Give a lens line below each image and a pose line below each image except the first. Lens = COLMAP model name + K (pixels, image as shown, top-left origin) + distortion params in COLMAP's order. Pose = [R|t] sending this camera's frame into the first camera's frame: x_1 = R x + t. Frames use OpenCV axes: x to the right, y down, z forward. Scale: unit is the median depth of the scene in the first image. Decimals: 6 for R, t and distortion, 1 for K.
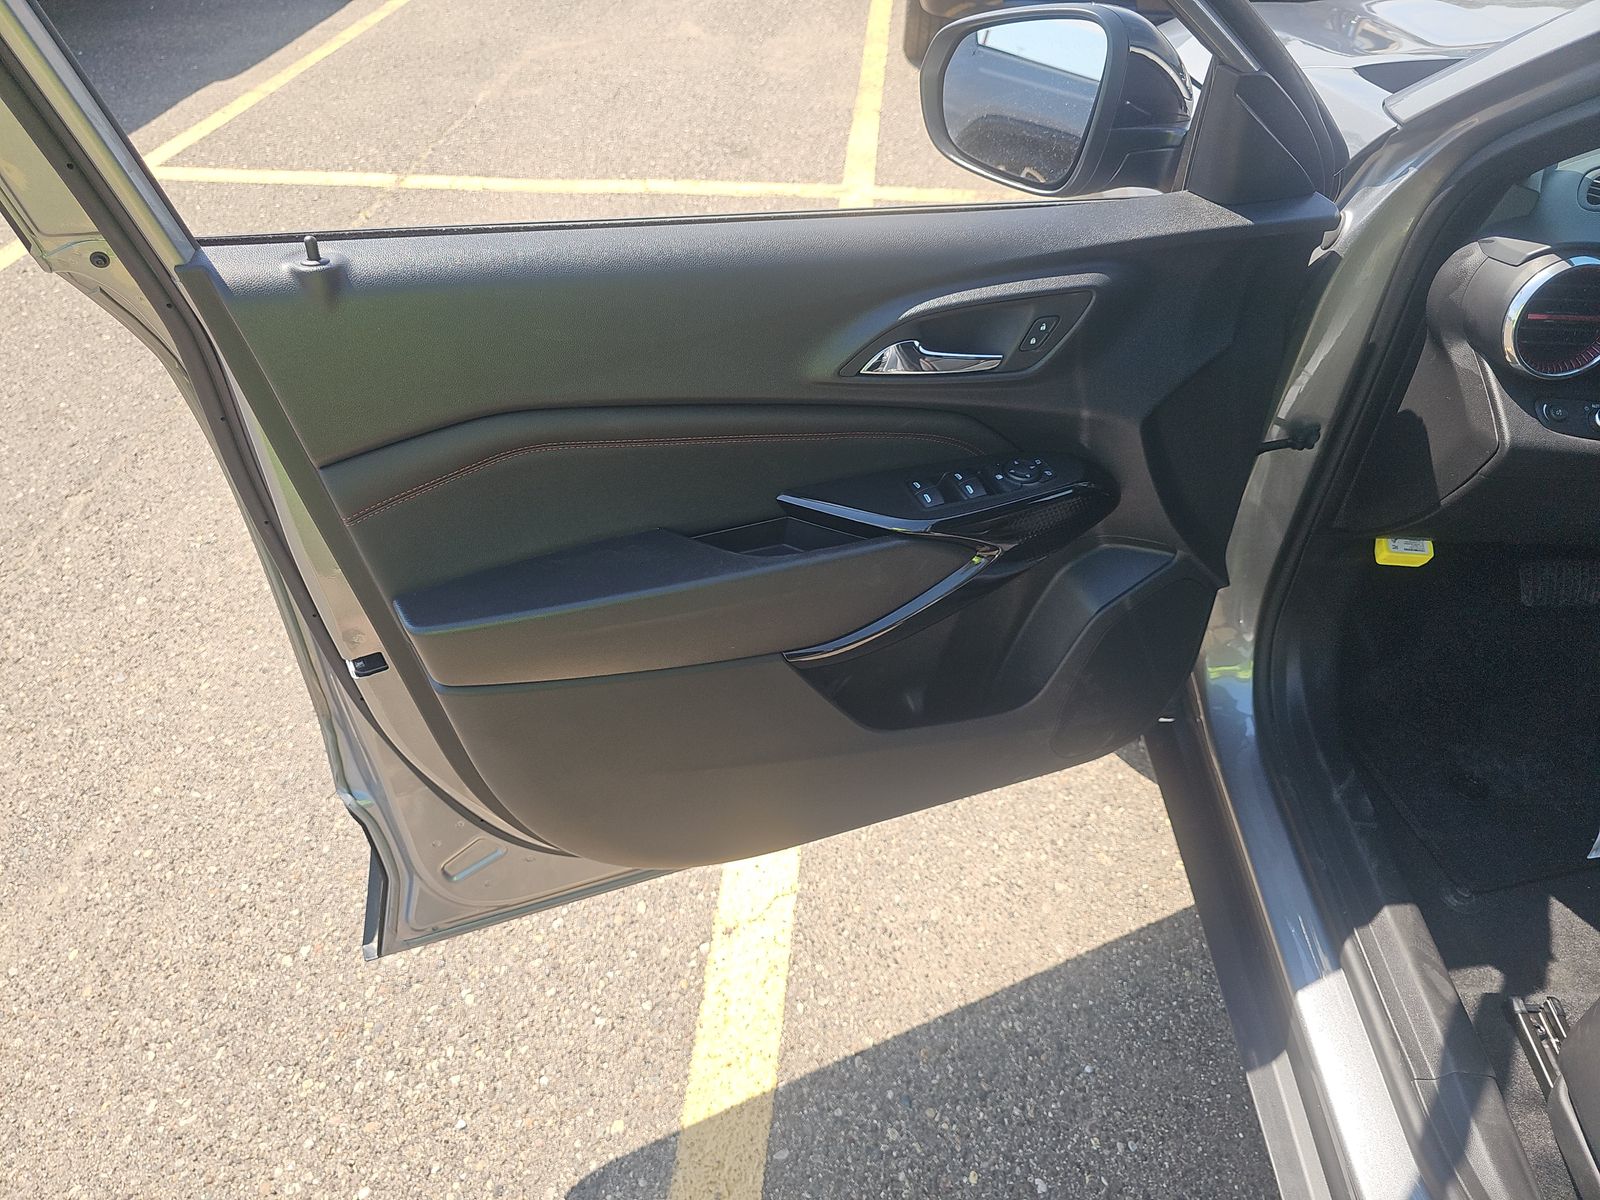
lens RADIAL K [[1068.8, 0, 803.9], [0, 1068.8, 605.3], [0, 0, 1]] dist [0.039638, -0.037503]
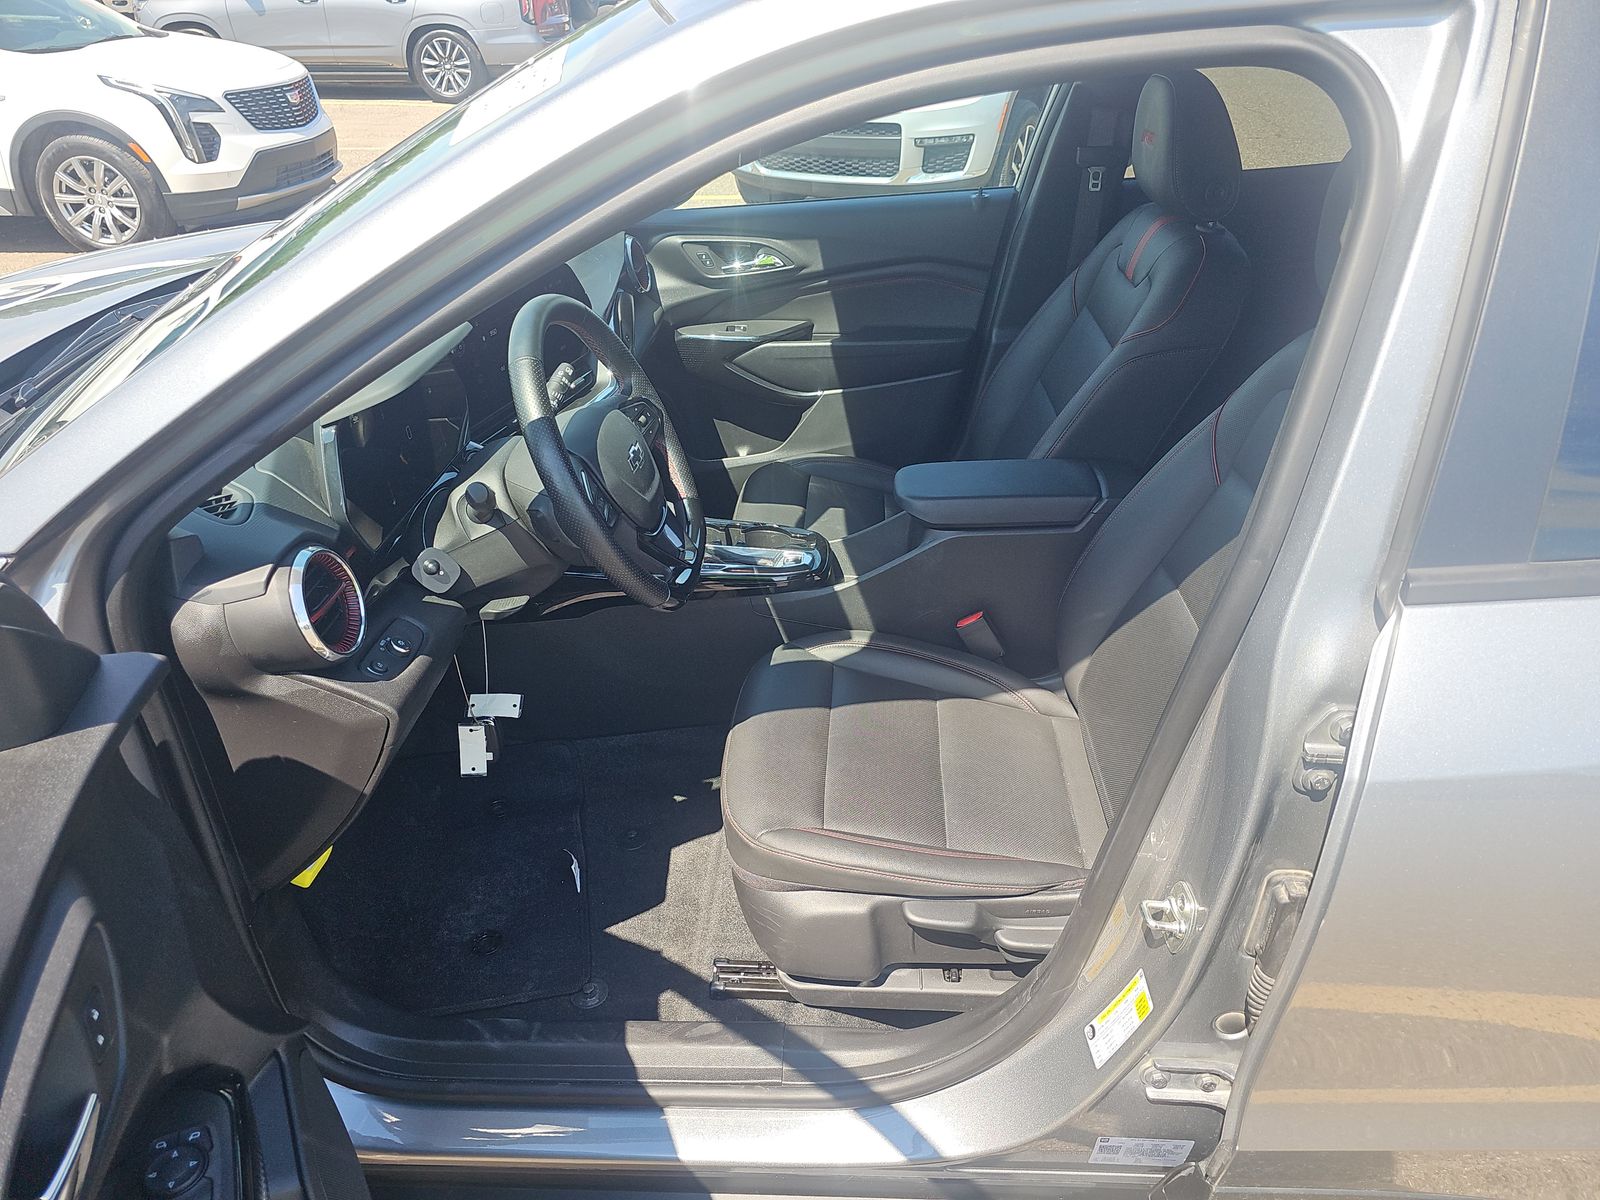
lens RADIAL K [[1068.8, 0, 803.9], [0, 1068.8, 605.3], [0, 0, 1]] dist [0.039638, -0.037503]
pose [[-0.002407, -0.510444, 0.859907, -0.169318], [0.671489, 0.636379, 0.379636, -0.305465], [-0.741010, 0.578332, 0.341226, 0.264417]]
